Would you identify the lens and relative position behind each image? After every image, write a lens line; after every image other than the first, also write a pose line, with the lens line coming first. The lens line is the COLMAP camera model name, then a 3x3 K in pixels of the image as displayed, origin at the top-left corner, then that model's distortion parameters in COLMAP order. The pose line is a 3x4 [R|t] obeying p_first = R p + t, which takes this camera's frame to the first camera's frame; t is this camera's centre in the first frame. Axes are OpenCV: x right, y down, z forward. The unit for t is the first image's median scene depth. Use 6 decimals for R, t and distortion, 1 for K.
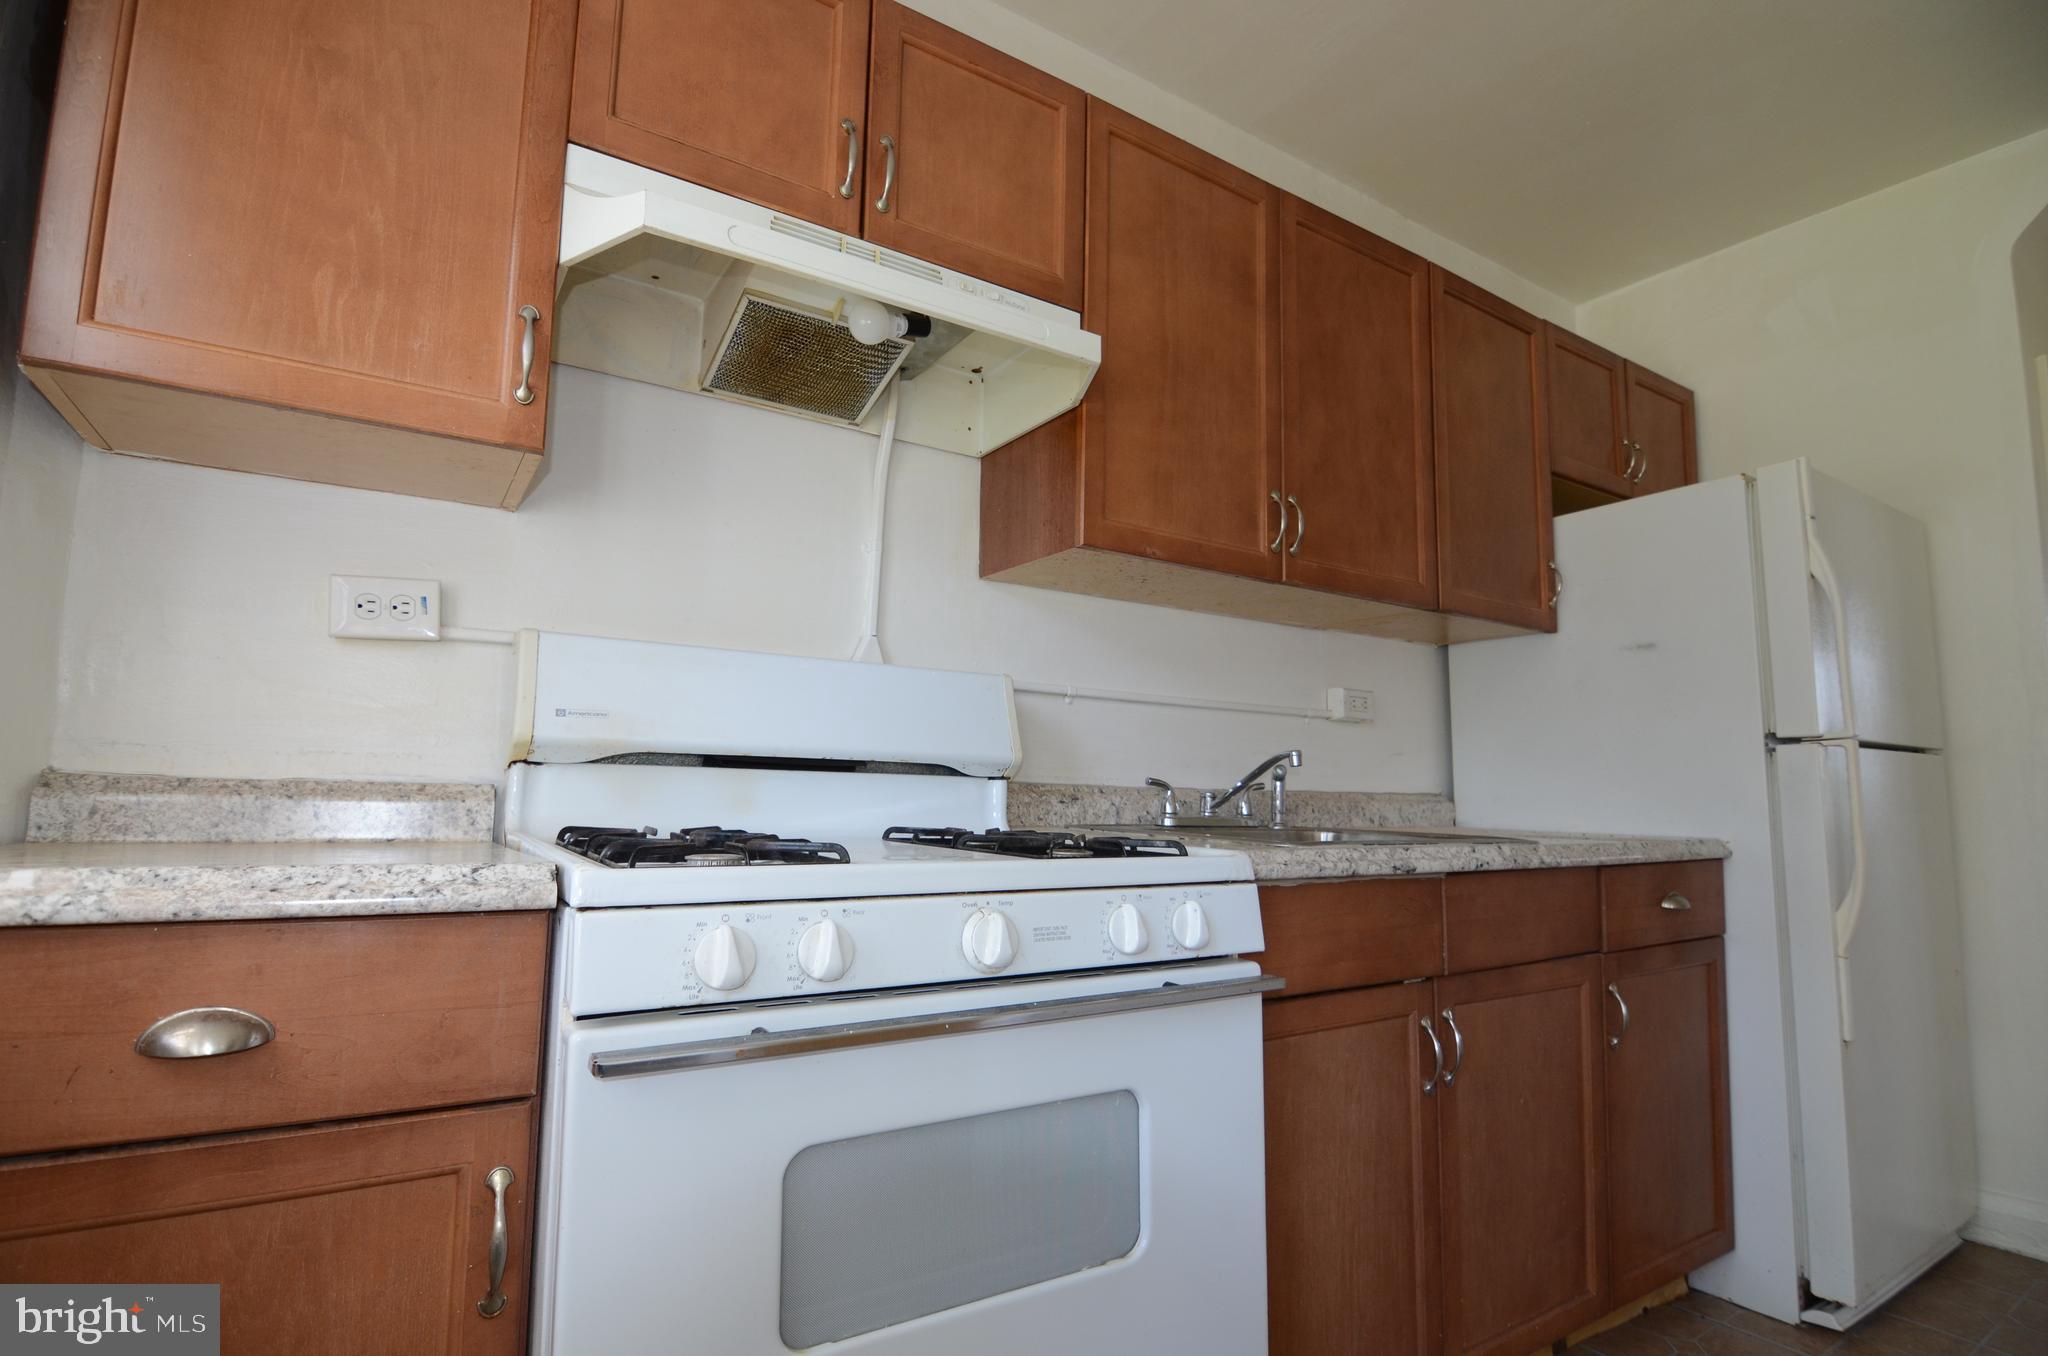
lens RADIAL K [[1004.6, 0, 1018.8], [0, 1004.6, 675.8], [0, 0, 1]] dist [-0.014574, 0.000515]
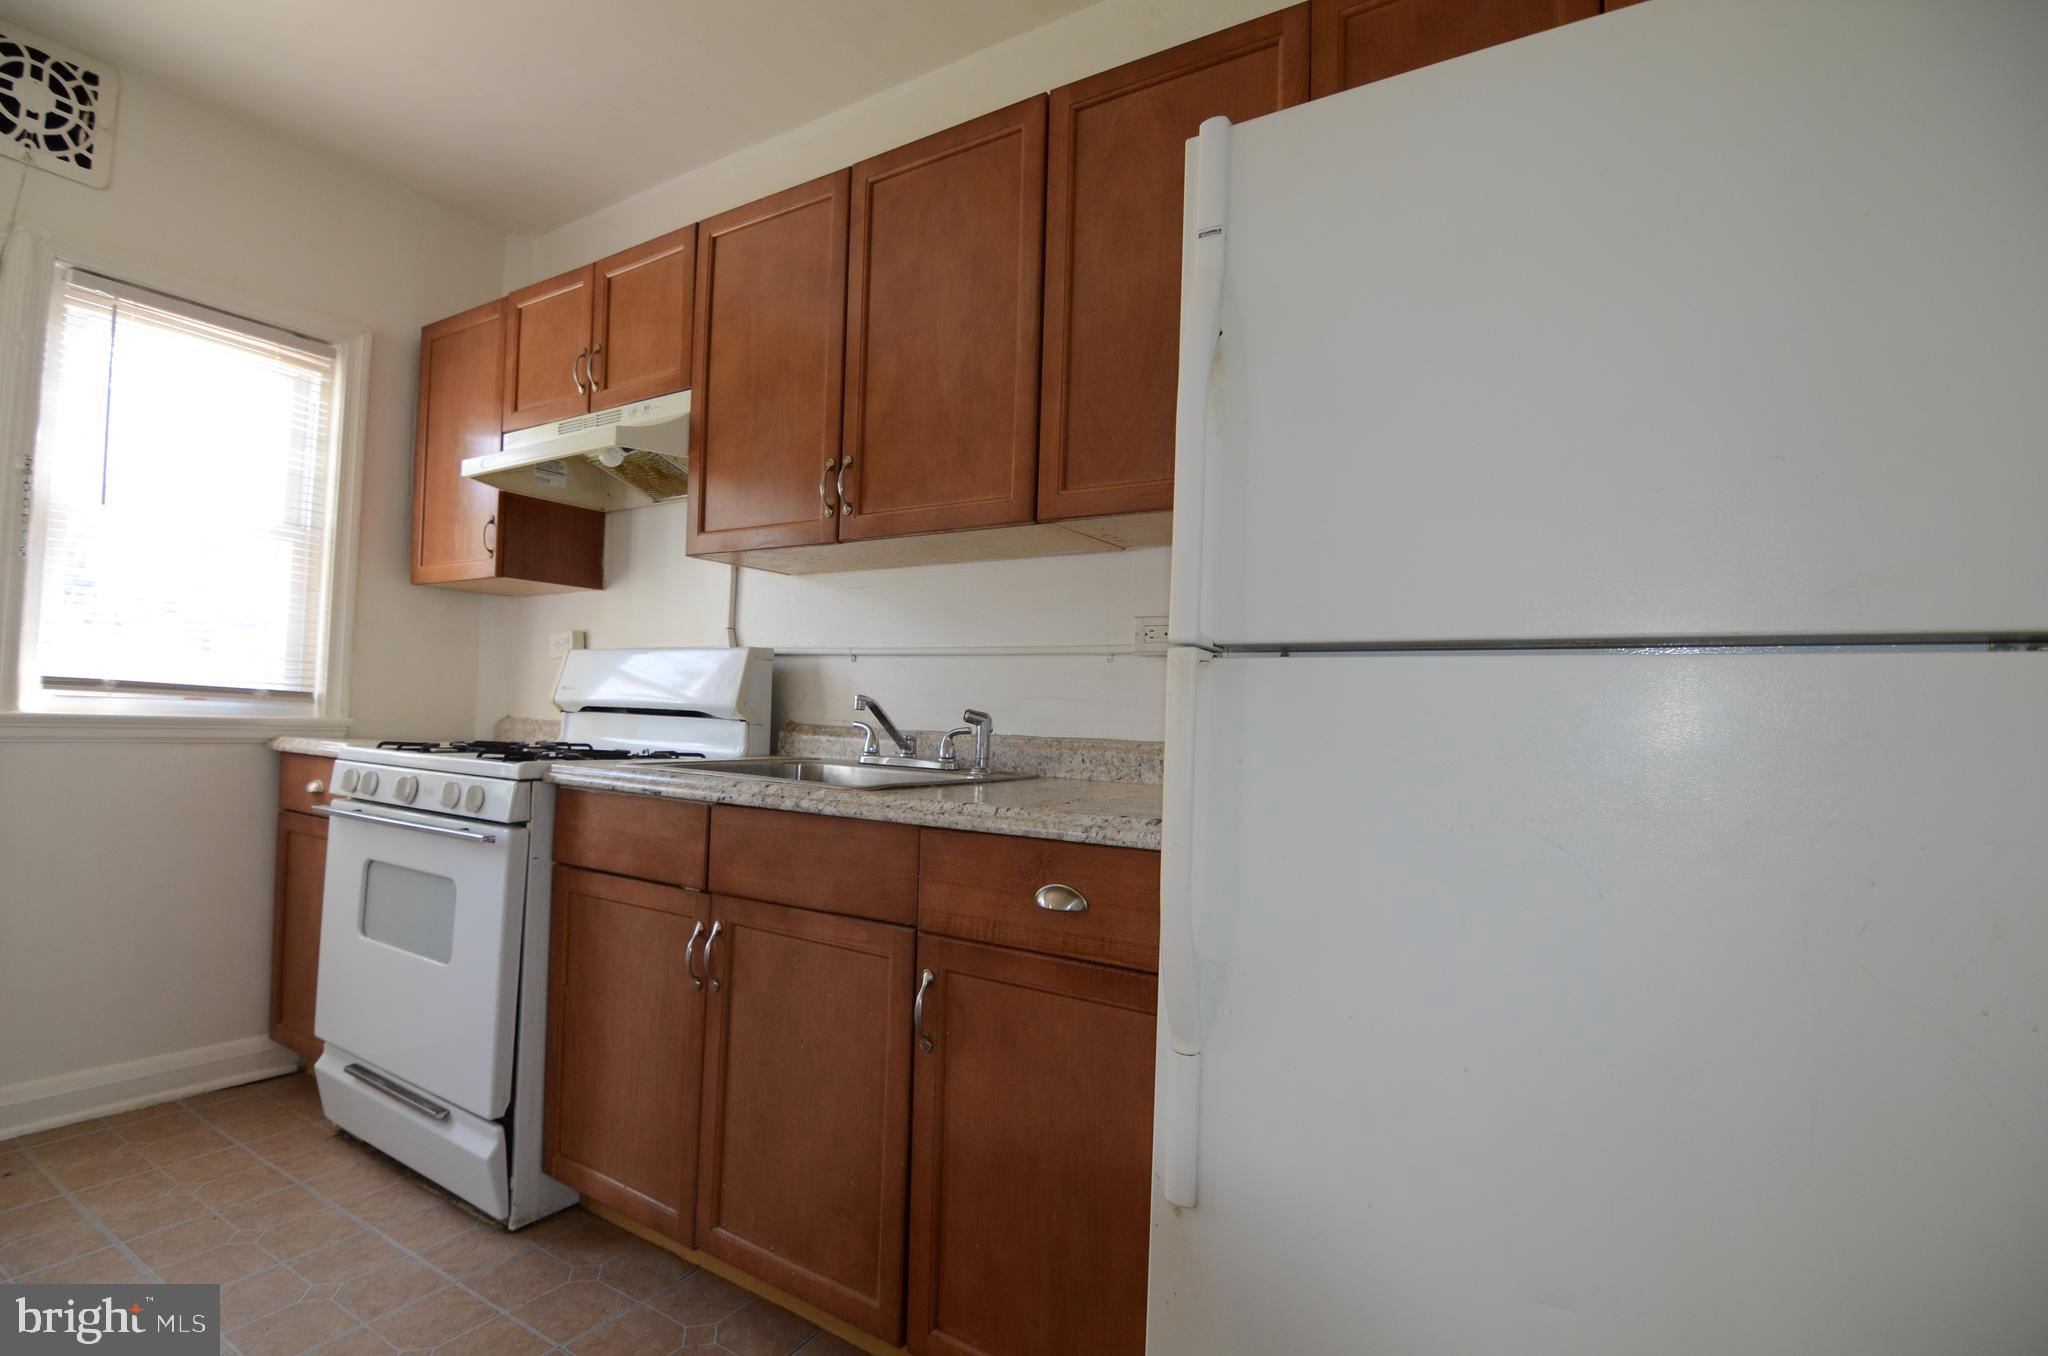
lens RADIAL K [[1004.6, 0, 1018.6], [0, 1004.6, 679.5], [0, 0, 1]] dist [-0.014574, 0.000515]
pose [[0.407698, -0.046144, -0.911950, 1.447452], [0.075523, 0.997004, -0.016684, 0.096907], [0.909988, -0.062071, 0.409962, 0.785773]]
